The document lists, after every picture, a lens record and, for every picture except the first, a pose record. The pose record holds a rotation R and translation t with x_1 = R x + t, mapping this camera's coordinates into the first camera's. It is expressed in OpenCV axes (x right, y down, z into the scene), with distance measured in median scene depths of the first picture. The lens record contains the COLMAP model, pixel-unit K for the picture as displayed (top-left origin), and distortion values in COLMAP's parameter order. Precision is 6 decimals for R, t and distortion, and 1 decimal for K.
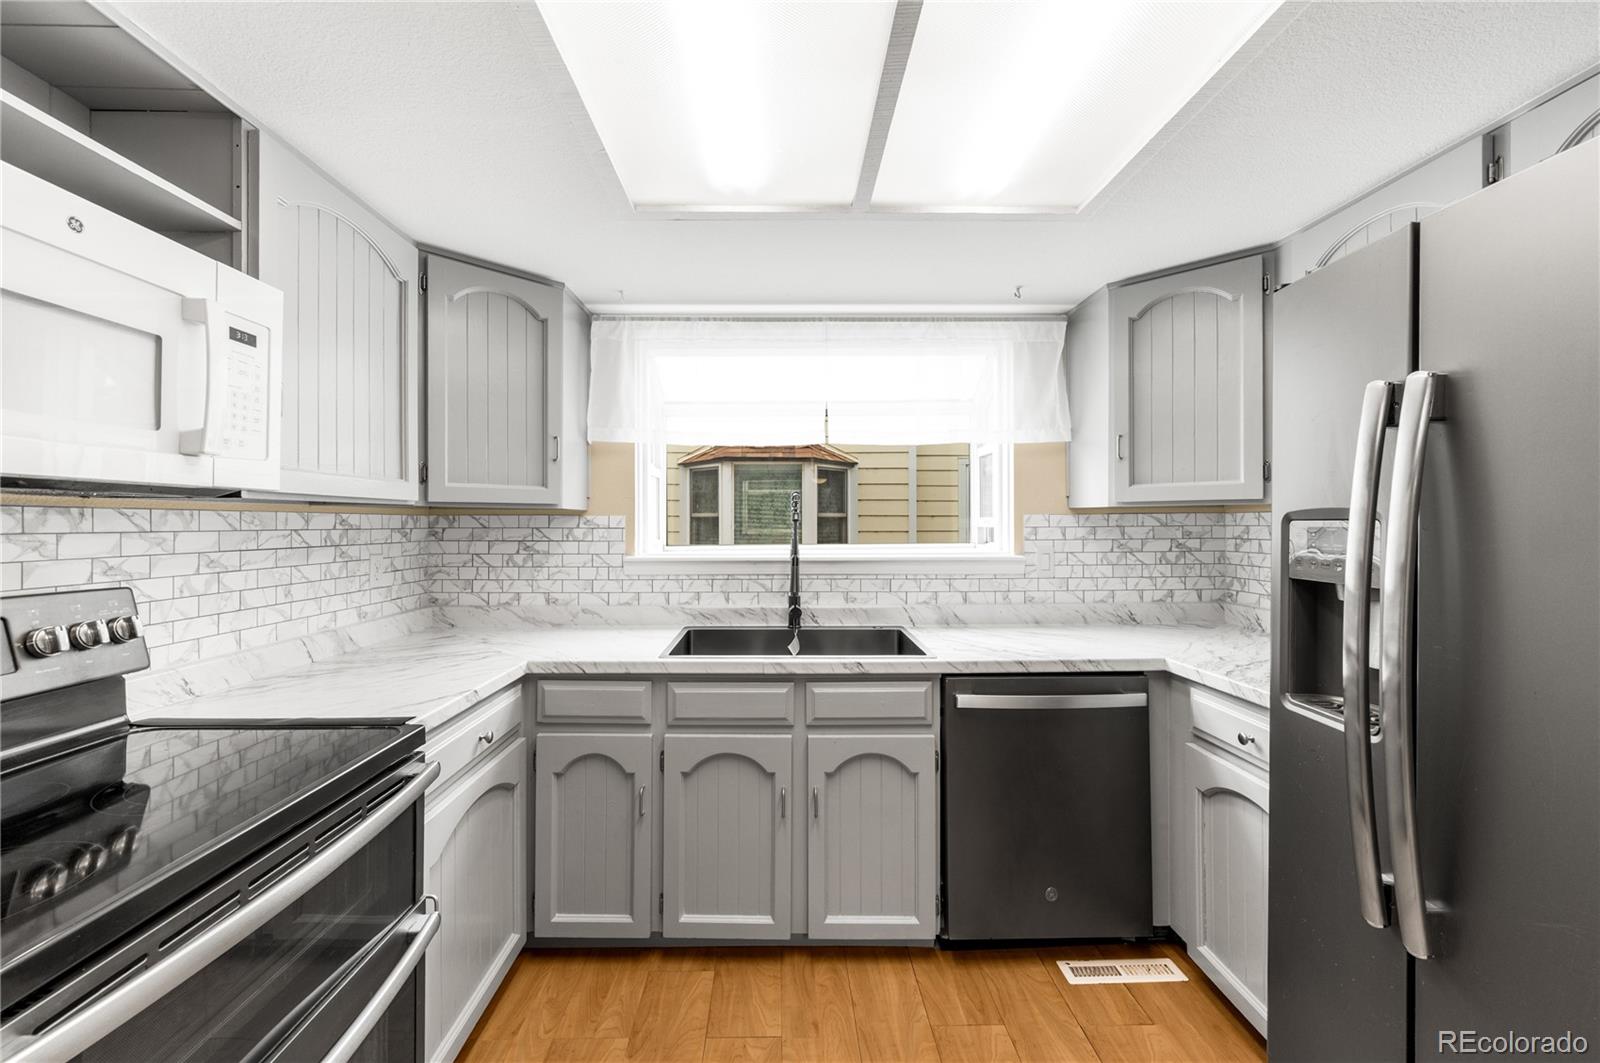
lens RADIAL K [[633.0, 0, 792.7], [0, 633.0, 524.6], [0, 0, 1]] dist [0.002471, 0.000064]
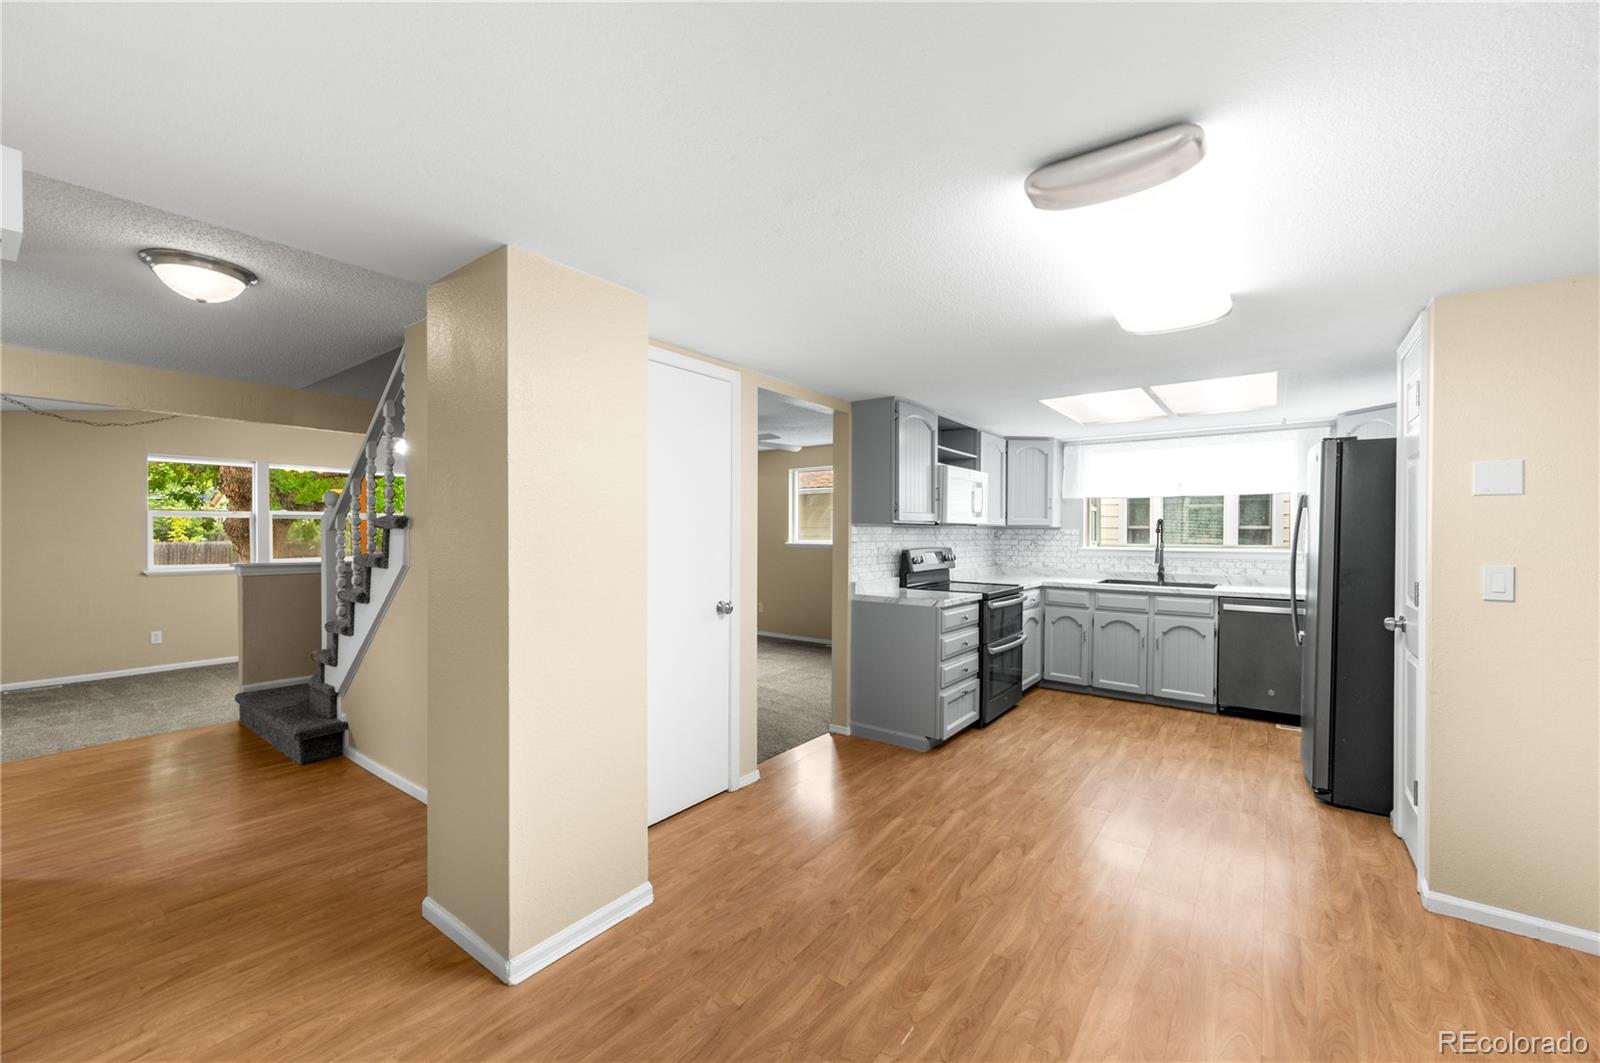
lens RADIAL K [[633.0, 0, 794.2], [0, 633.0, 539.9], [0, 0, 1]] dist [0.002471, 0.000064]
pose [[0.782682, 0.012715, -0.622292, 0.465511], [-0.007273, 0.999910, 0.011283, 0.006668], [0.622379, -0.004305, 0.782704, -1.876054]]
